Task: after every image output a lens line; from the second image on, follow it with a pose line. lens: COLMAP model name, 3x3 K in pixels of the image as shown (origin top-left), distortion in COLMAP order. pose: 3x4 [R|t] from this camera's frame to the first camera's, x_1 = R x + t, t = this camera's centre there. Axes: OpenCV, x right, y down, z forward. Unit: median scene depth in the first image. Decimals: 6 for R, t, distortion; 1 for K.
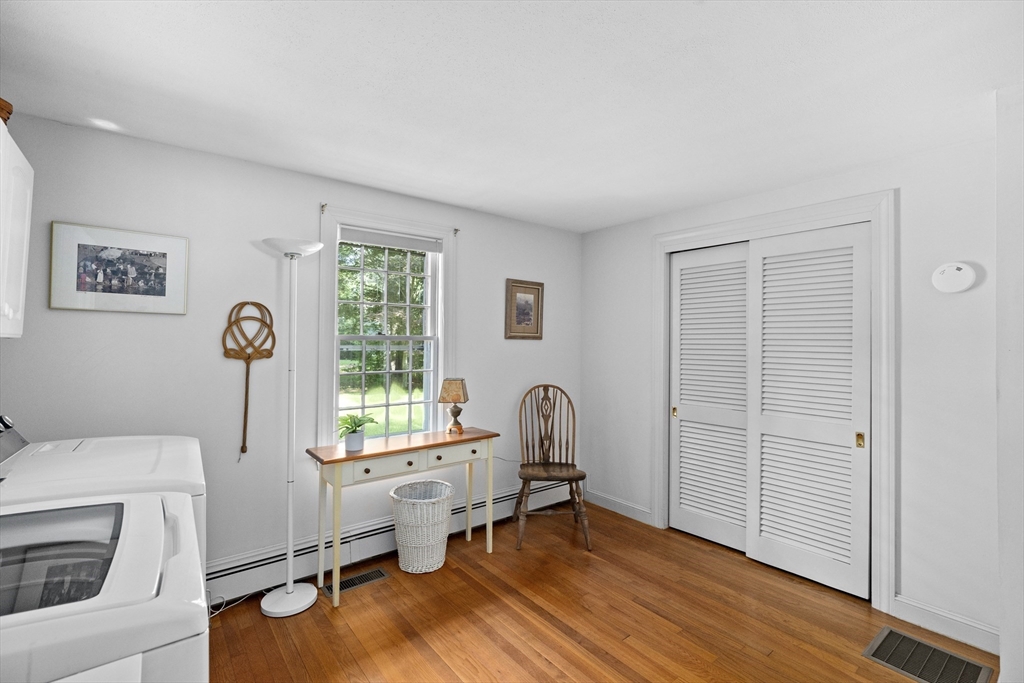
lens RADIAL K [[462.6, 0, 511.9], [0, 462.6, 337.5], [0, 0, 1]] dist [-0.003997, 0.003124]
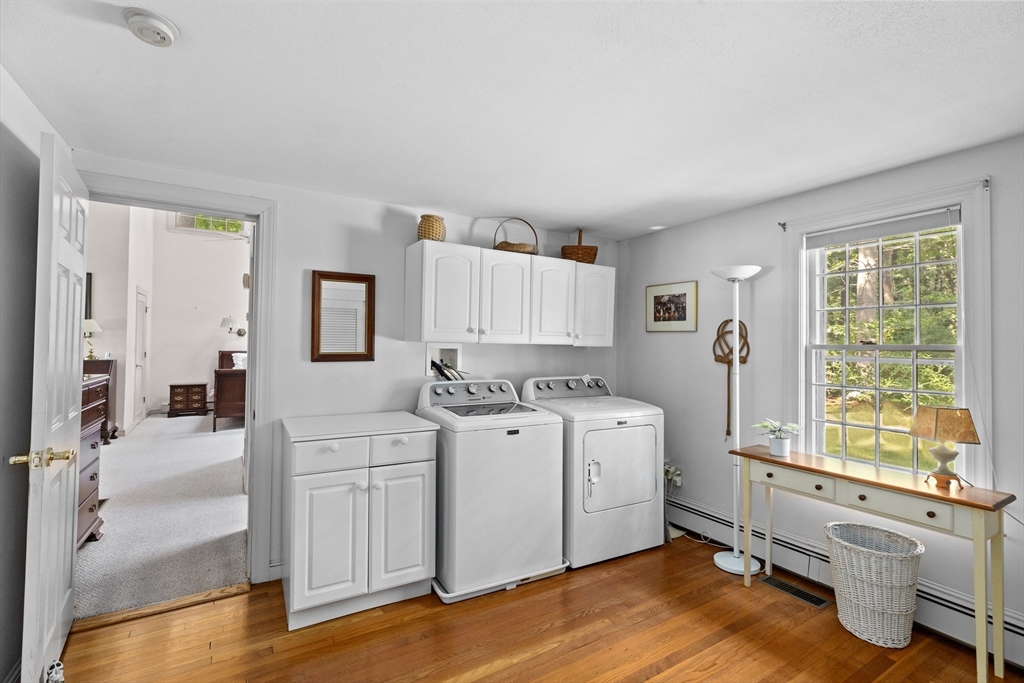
lens RADIAL K [[462.6, 0, 512.7], [0, 462.6, 340.7], [0, 0, 1]] dist [-0.003997, 0.003124]
pose [[-0.131781, -0.020661, -0.991064, 0.819873], [-0.010105, 0.999759, -0.019498, 0.014477], [0.991227, 0.007445, -0.131958, 0.583103]]
